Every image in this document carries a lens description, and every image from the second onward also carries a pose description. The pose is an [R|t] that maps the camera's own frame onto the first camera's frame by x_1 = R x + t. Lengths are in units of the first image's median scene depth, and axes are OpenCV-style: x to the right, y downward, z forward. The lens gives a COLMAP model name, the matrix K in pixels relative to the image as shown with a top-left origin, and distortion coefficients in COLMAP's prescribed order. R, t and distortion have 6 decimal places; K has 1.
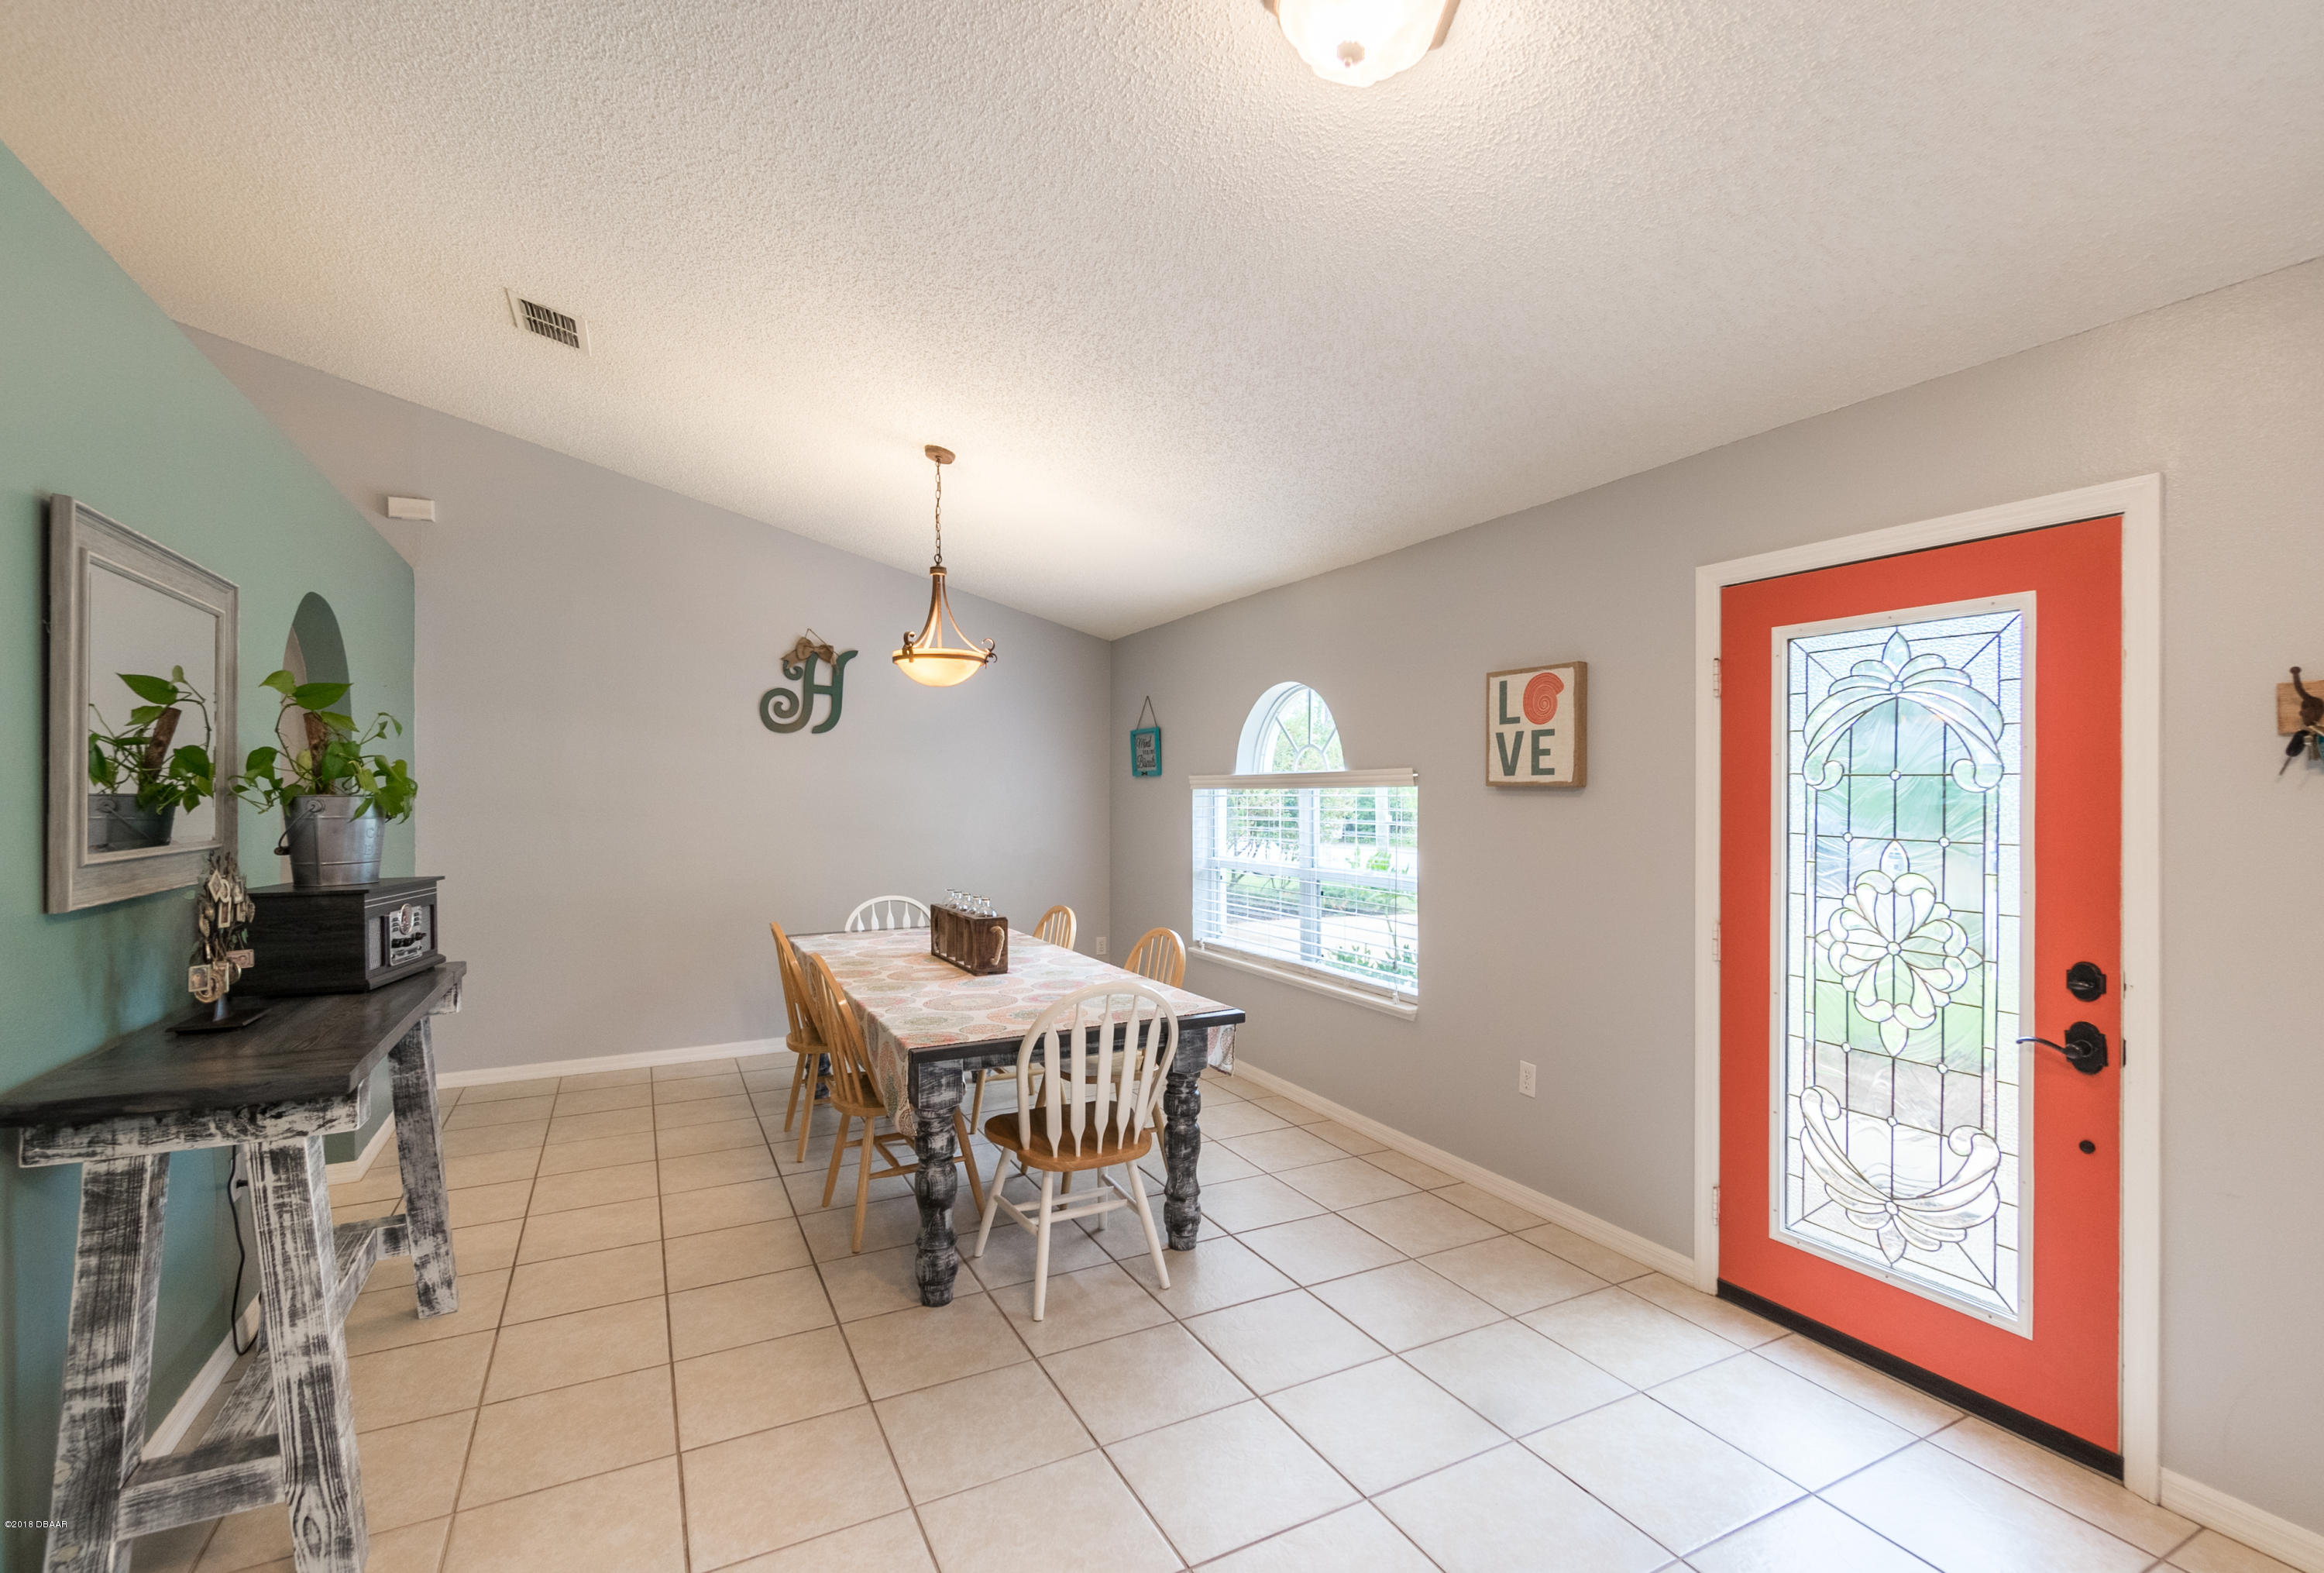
lens RADIAL K [[1059.3, 0, 1160.8], [0, 1059.3, 789.7], [0, 0, 1]] dist [0.000805, 0.000029]
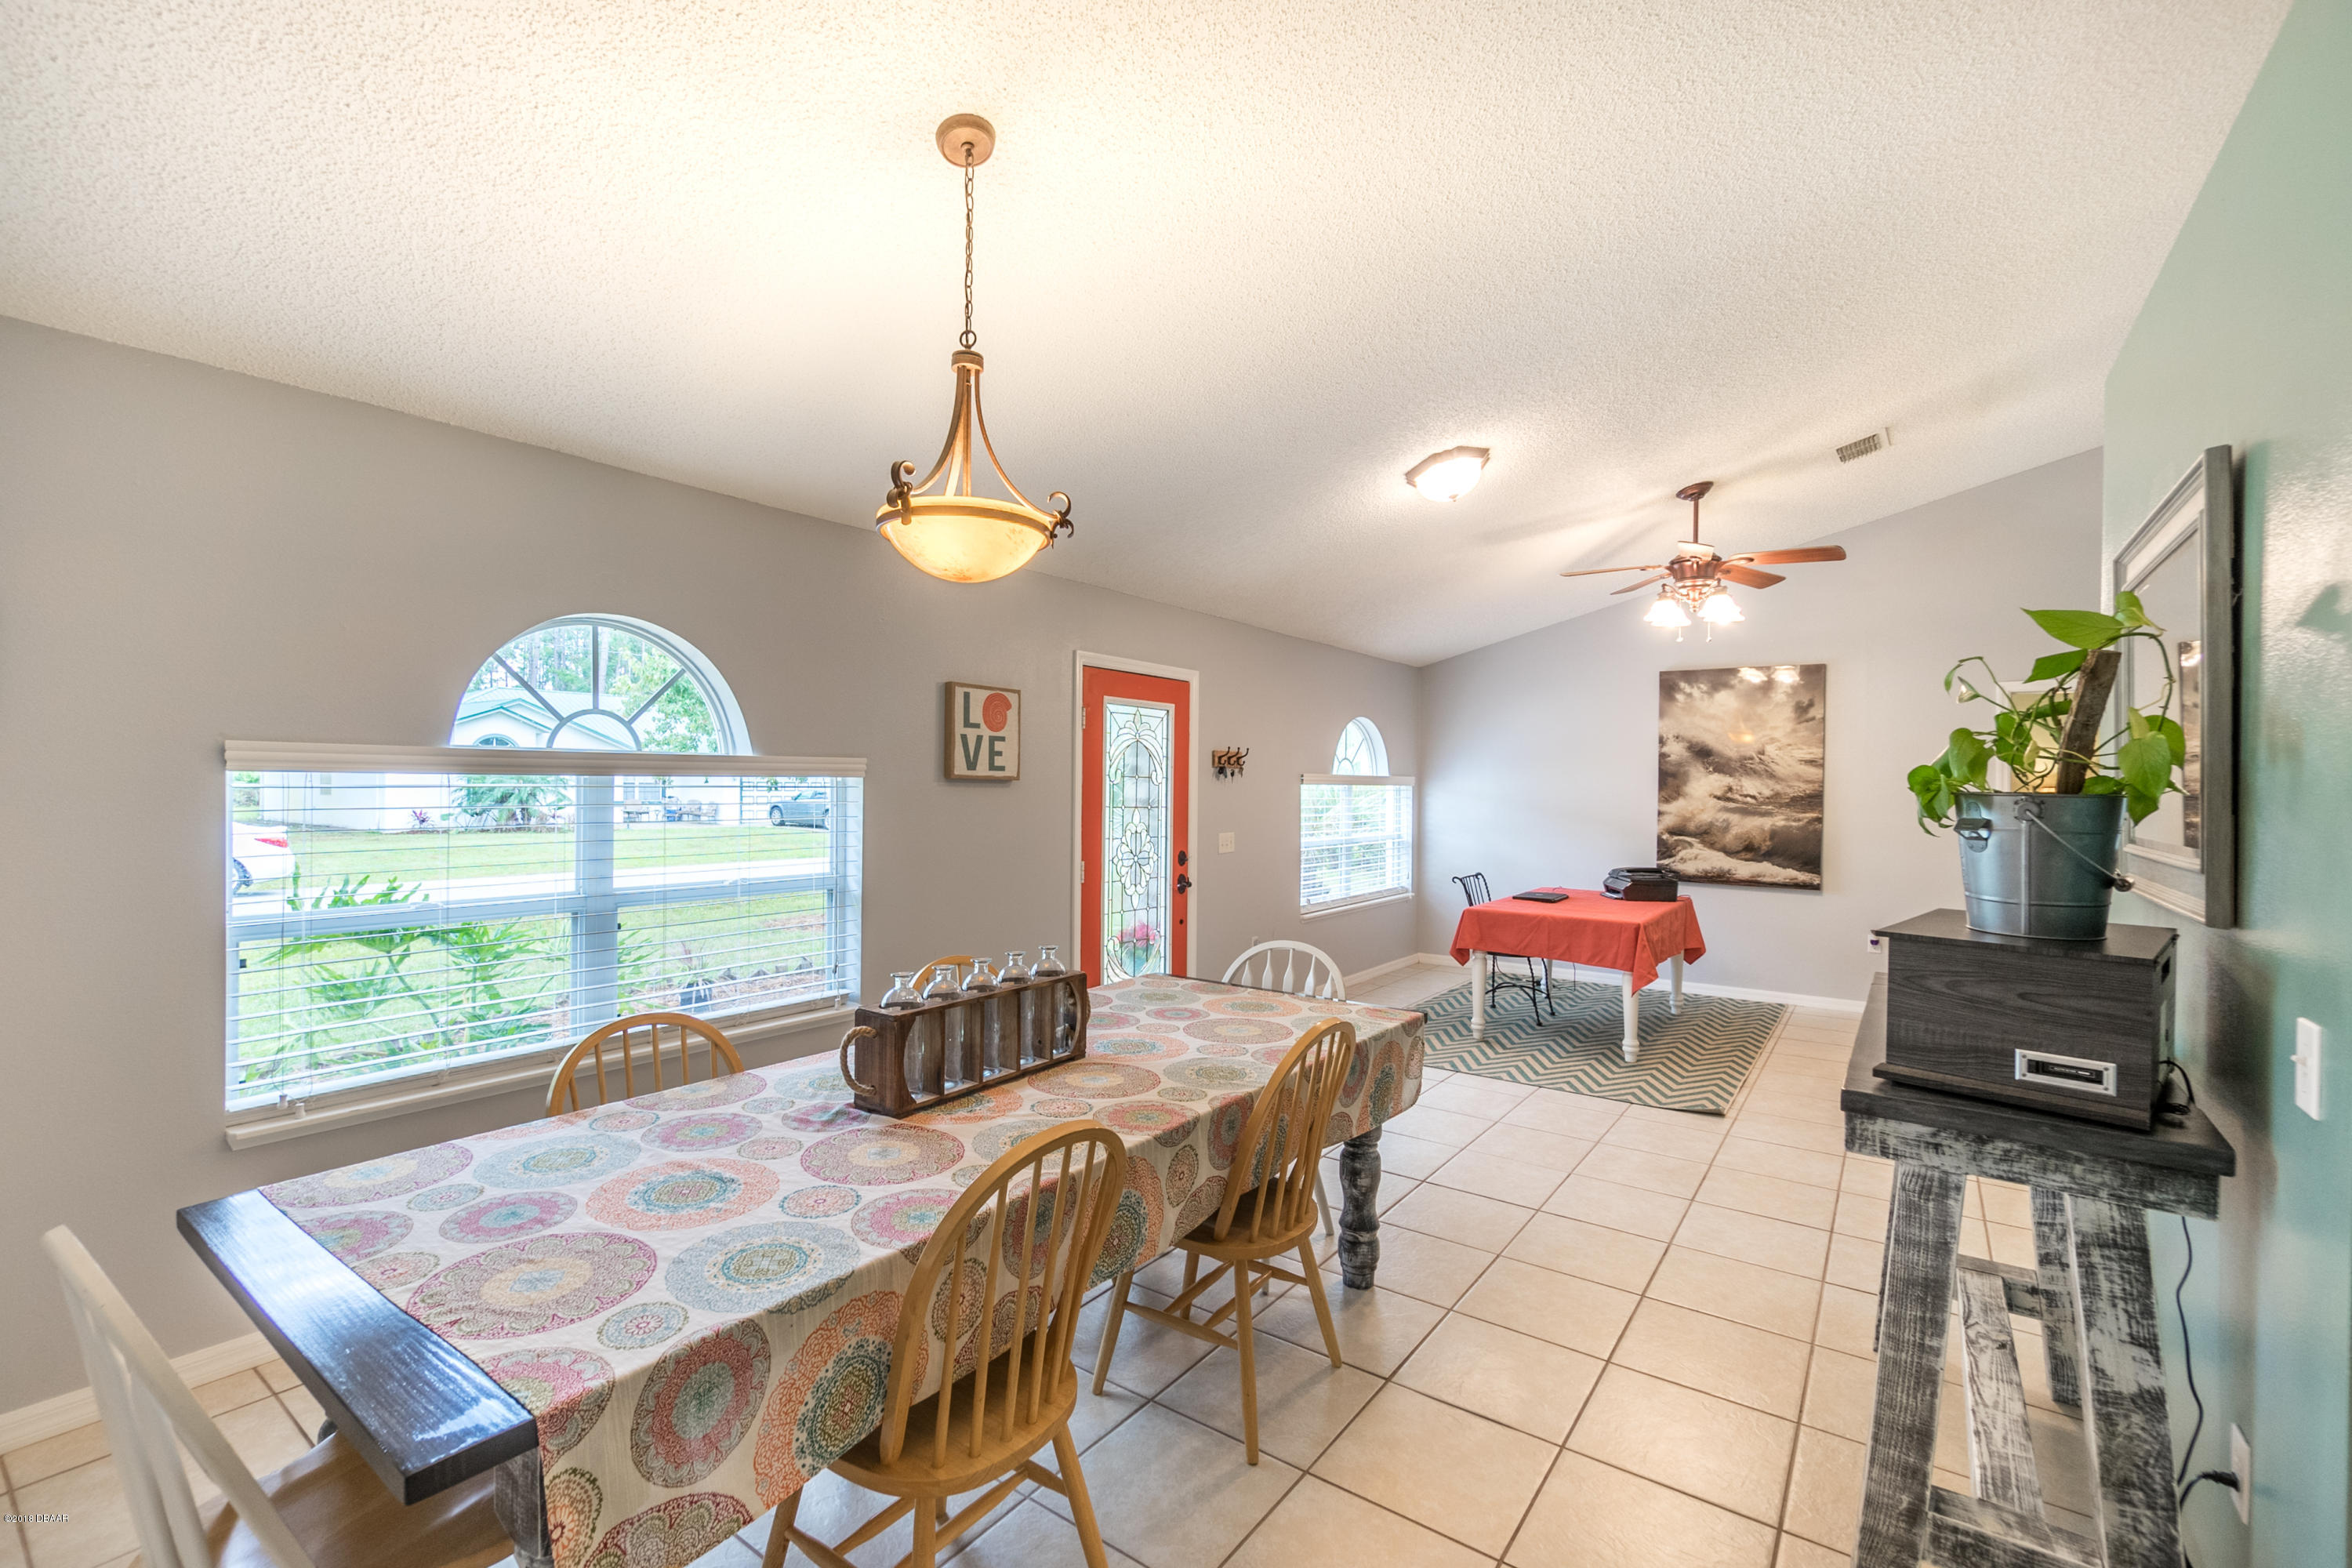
lens RADIAL K [[1016.9, 0, 1176.5], [0, 1016.9, 787.8], [0, 0, 1]] dist [-0.006404, 0.001262]
pose [[-0.449325, -0.004606, 0.893356, -0.859685], [-0.007973, 0.999968, 0.001146, 0.003922], [-0.893333, -0.006608, -0.449347, 1.367538]]
